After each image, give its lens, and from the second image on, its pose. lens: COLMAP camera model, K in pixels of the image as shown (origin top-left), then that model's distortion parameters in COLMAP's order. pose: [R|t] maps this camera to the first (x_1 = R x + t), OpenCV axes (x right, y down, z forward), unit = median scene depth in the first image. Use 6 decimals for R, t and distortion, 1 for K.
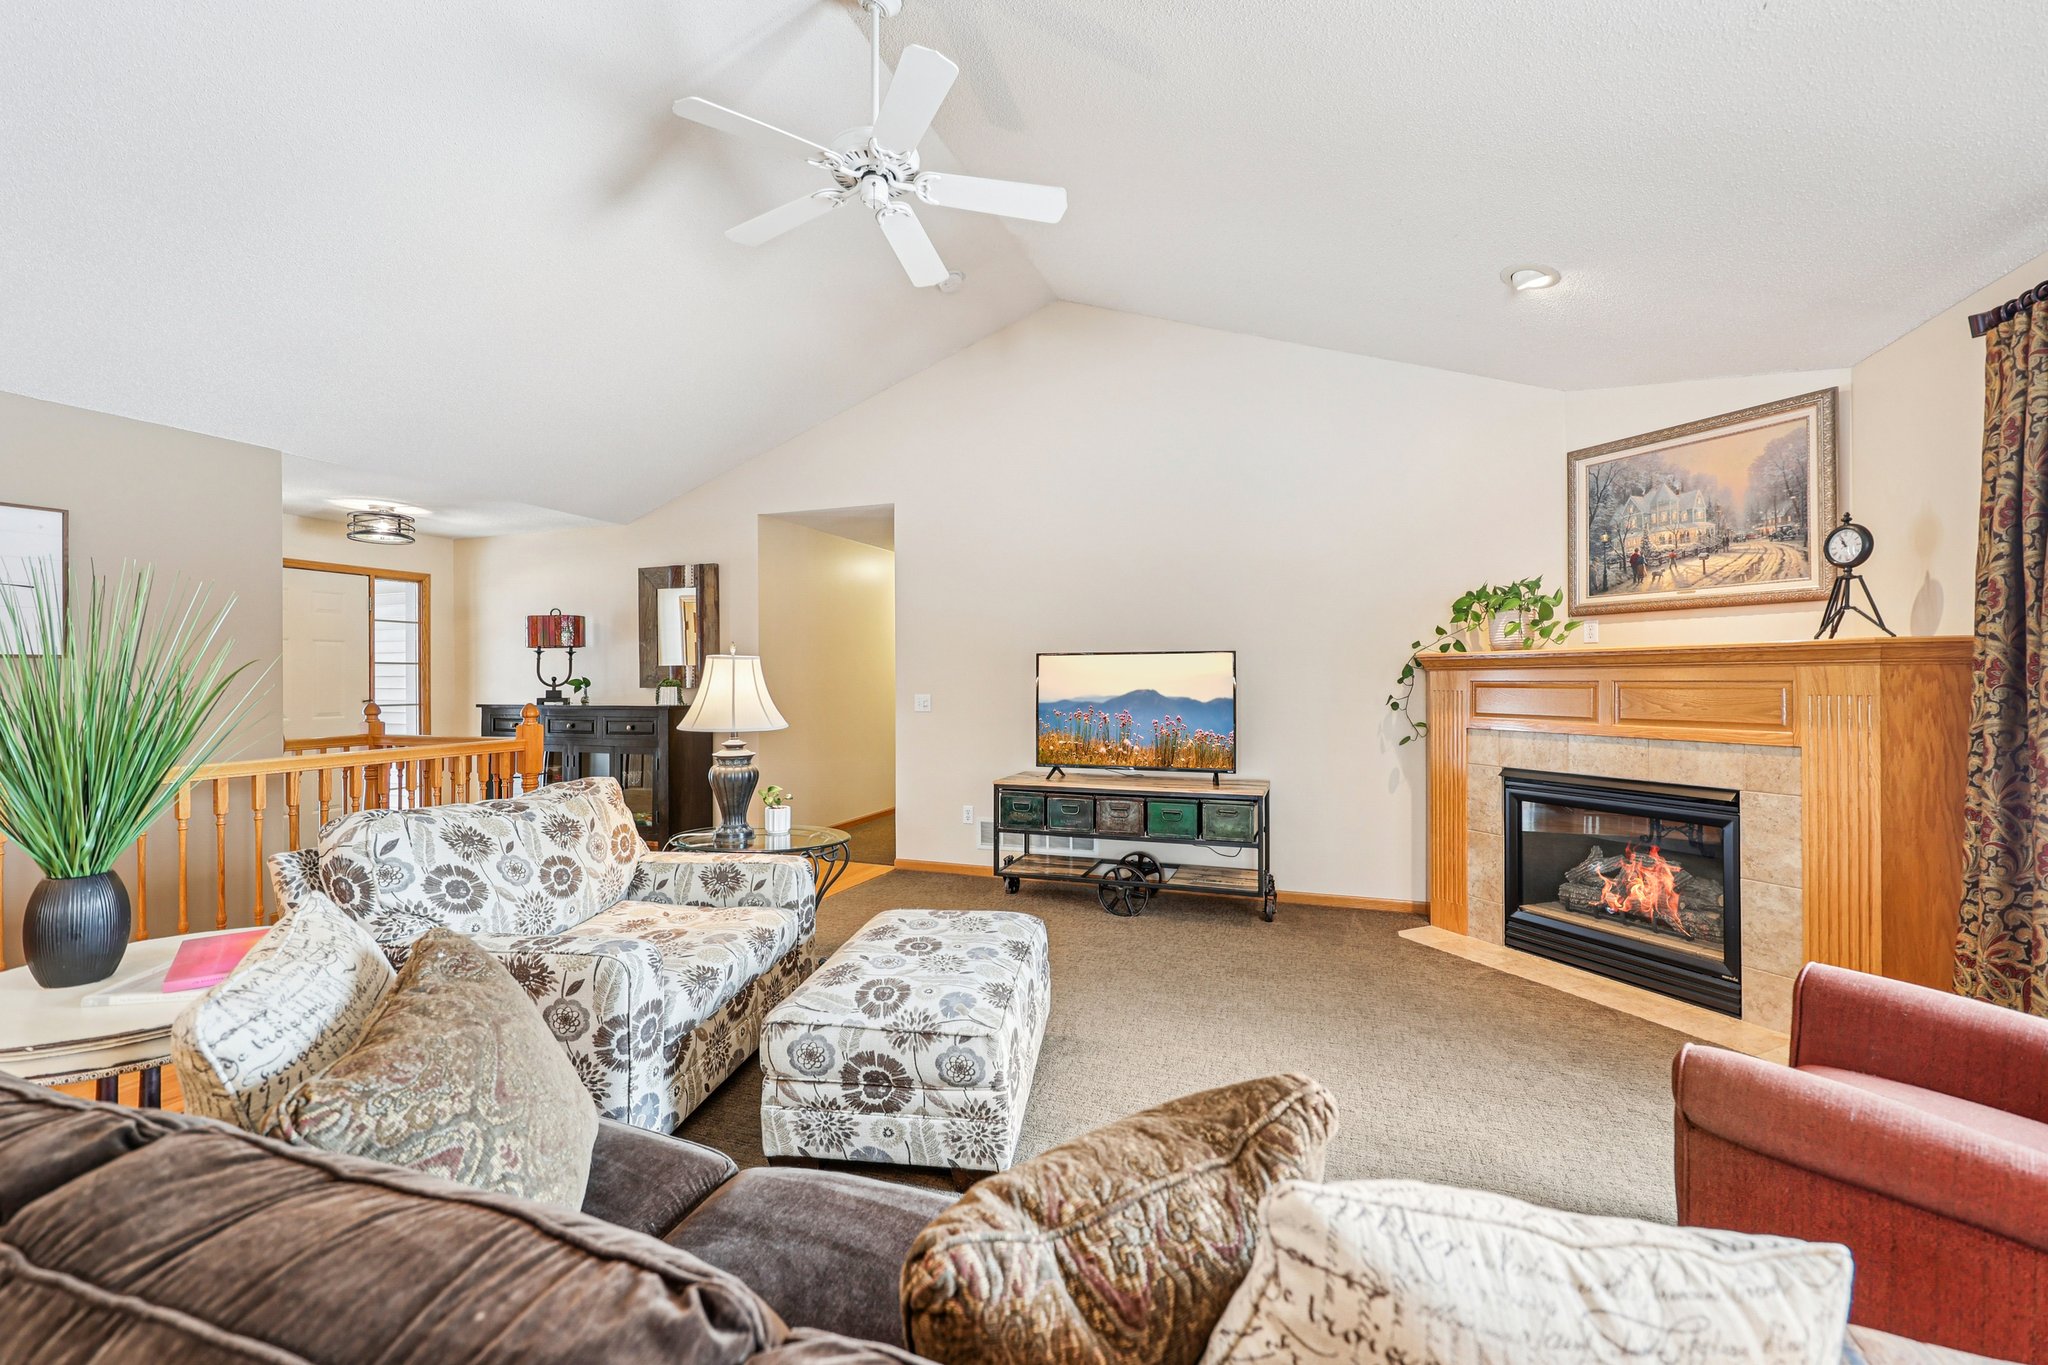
lens RADIAL K [[873.3, 0, 983.5], [0, 873.3, 681.5], [0, 0, 1]] dist [0.002505, 0.000348]
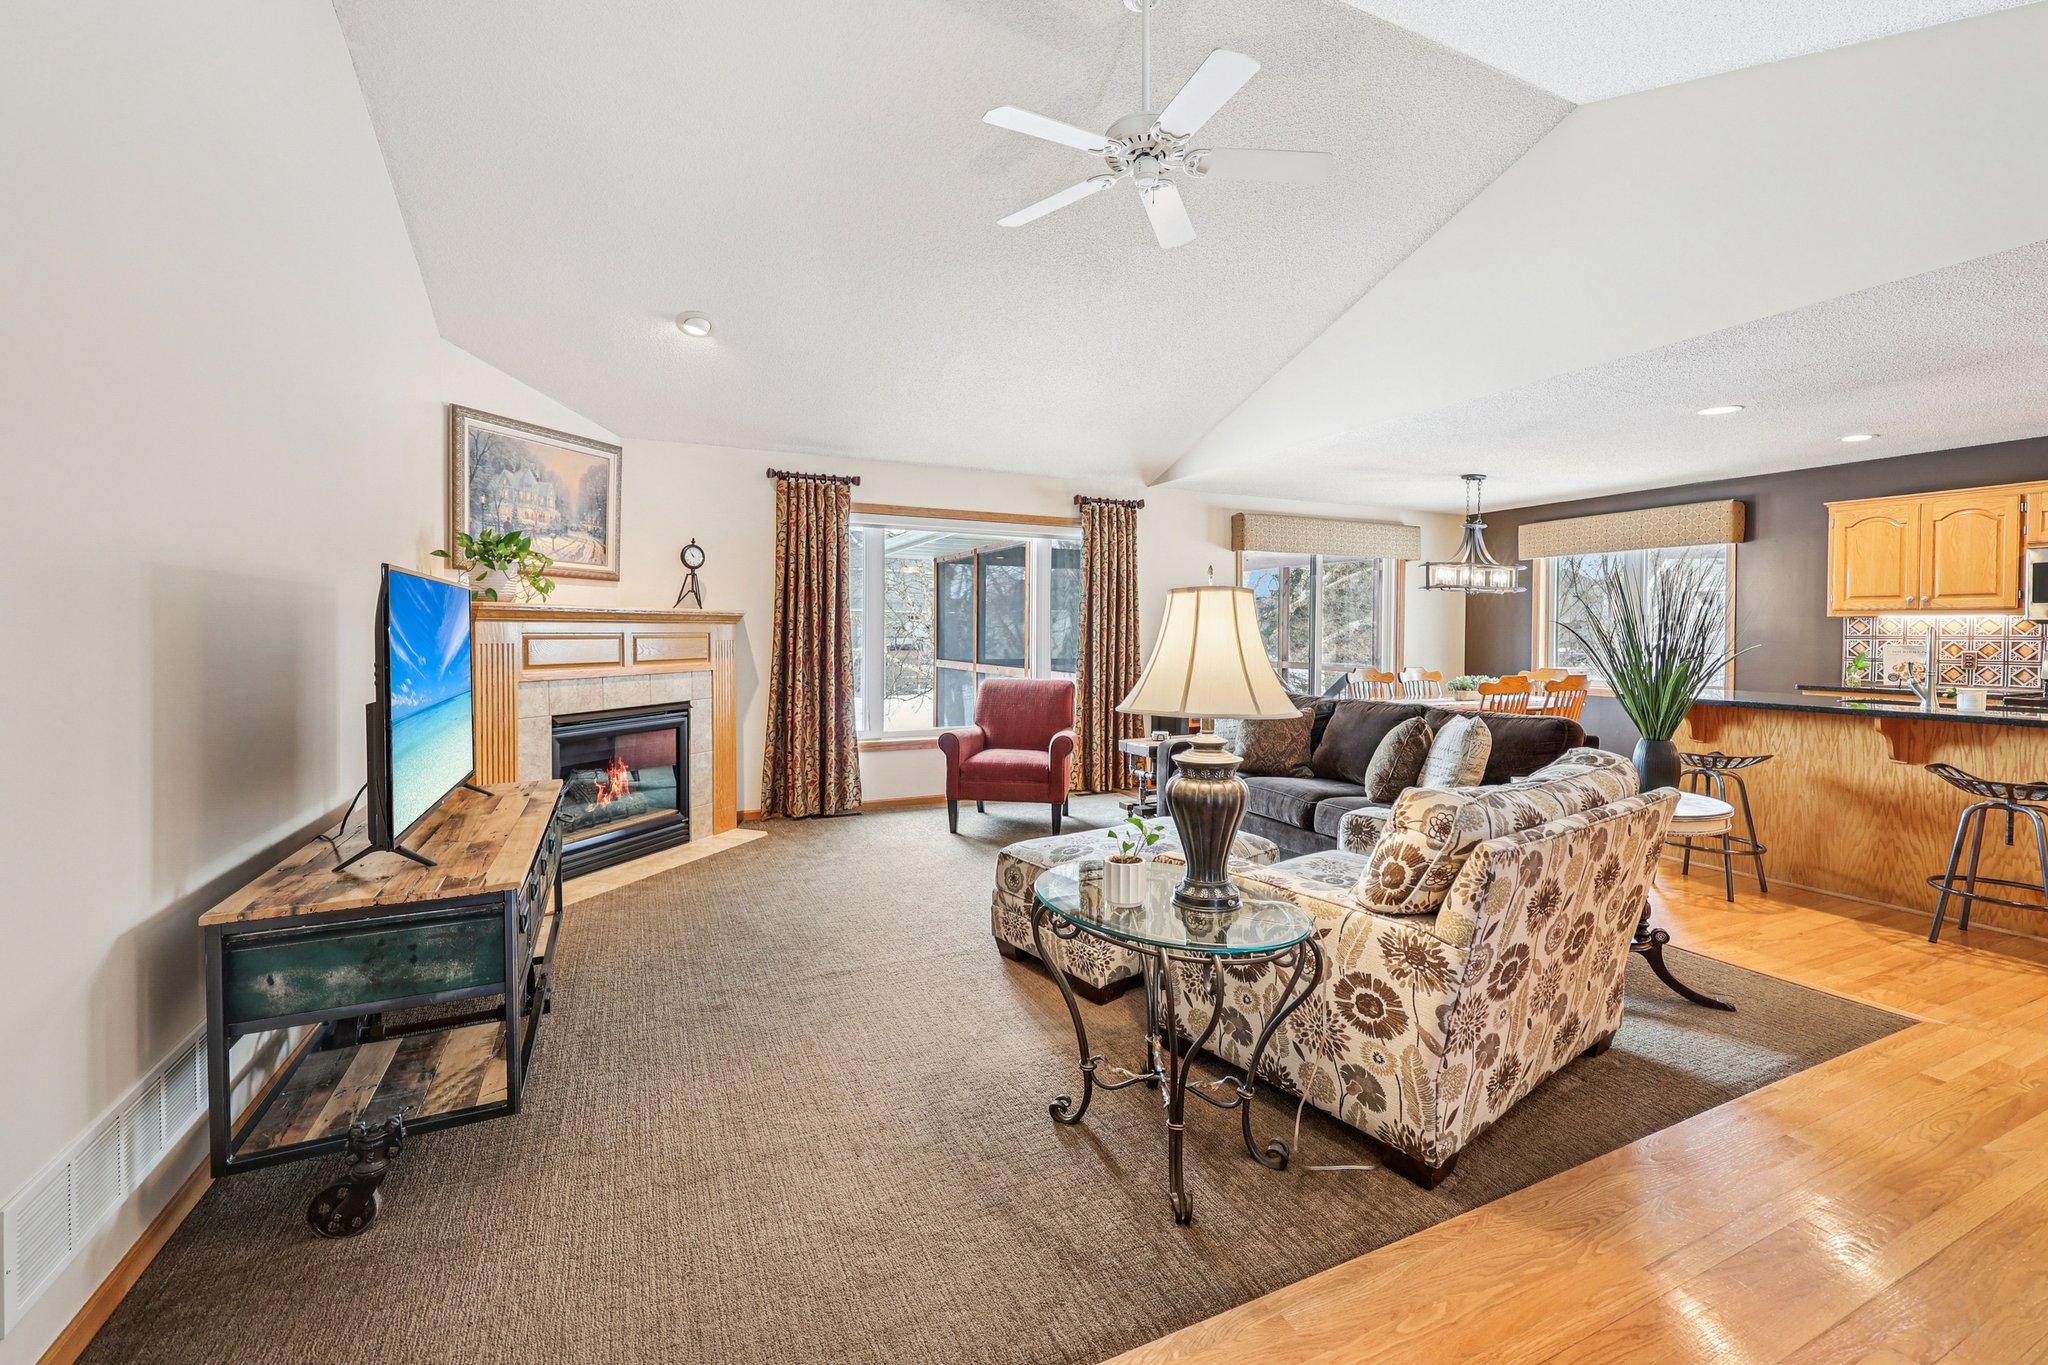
lens RADIAL K [[834.4, 0, 1011.1], [0, 834.4, 651.7], [0, 0, 1]] dist [0.000099, -0.000092]
pose [[-0.725152, -0.013719, 0.688453, -0.513113], [0.003380, 0.999719, 0.023482, 0.000594], [-0.688581, 0.019355, -0.724901, 1.423585]]
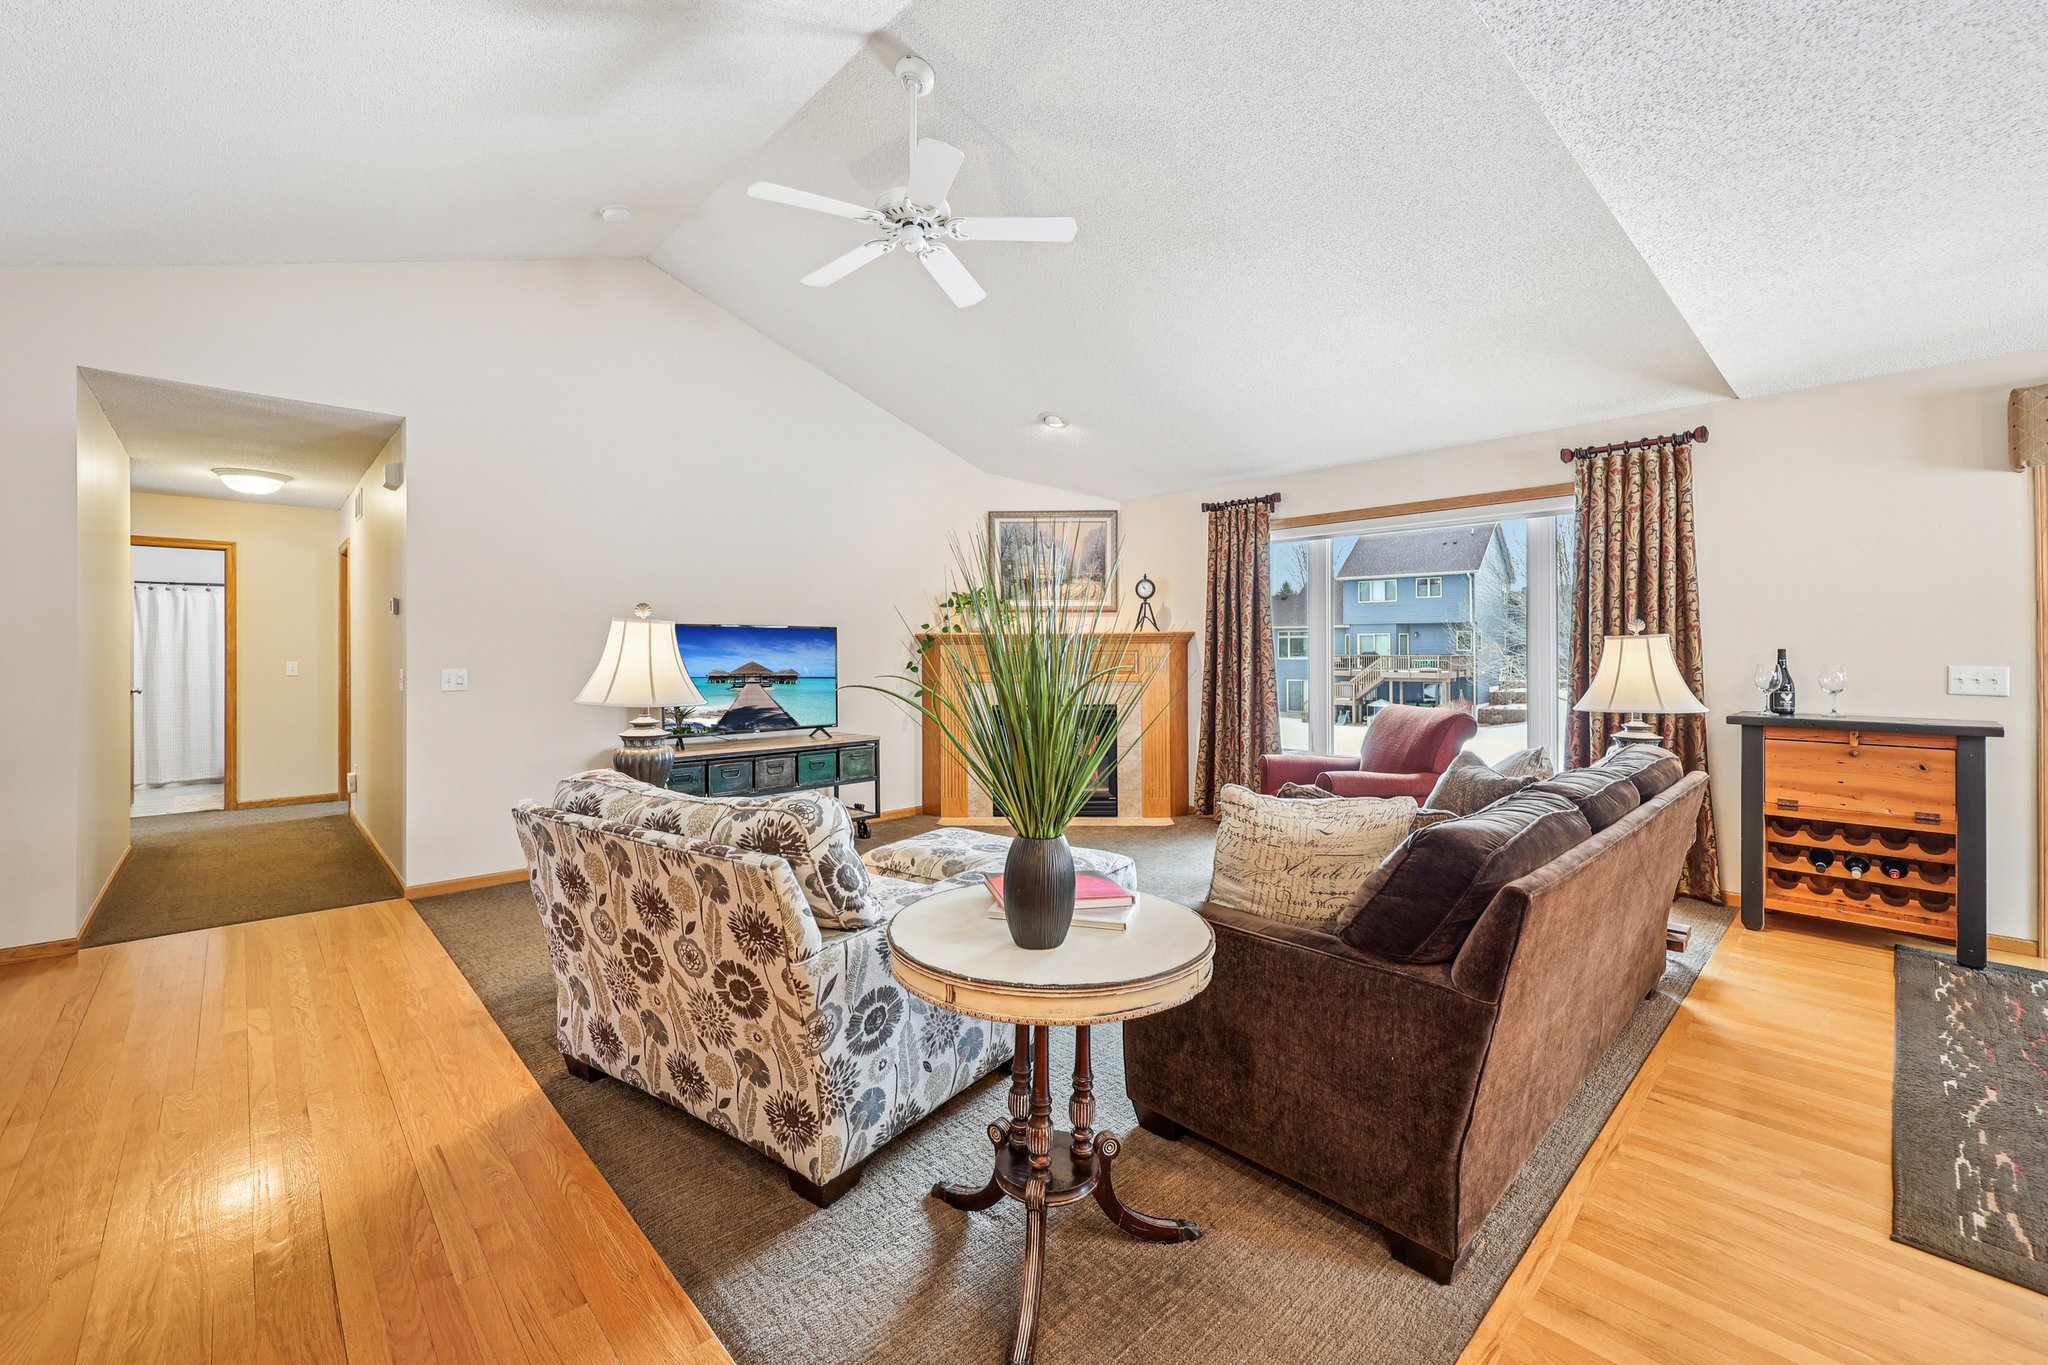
lens RADIAL K [[834.4, 0, 1011.1], [0, 834.4, 651.7], [0, 0, 1]] dist [0.000099, -0.000092]
pose [[0.425993, 0.004147, 0.904717, -0.821653], [0.004666, 0.999966, -0.006780, 0.011640], [-0.904714, 0.007110, 0.425959, 0.339381]]
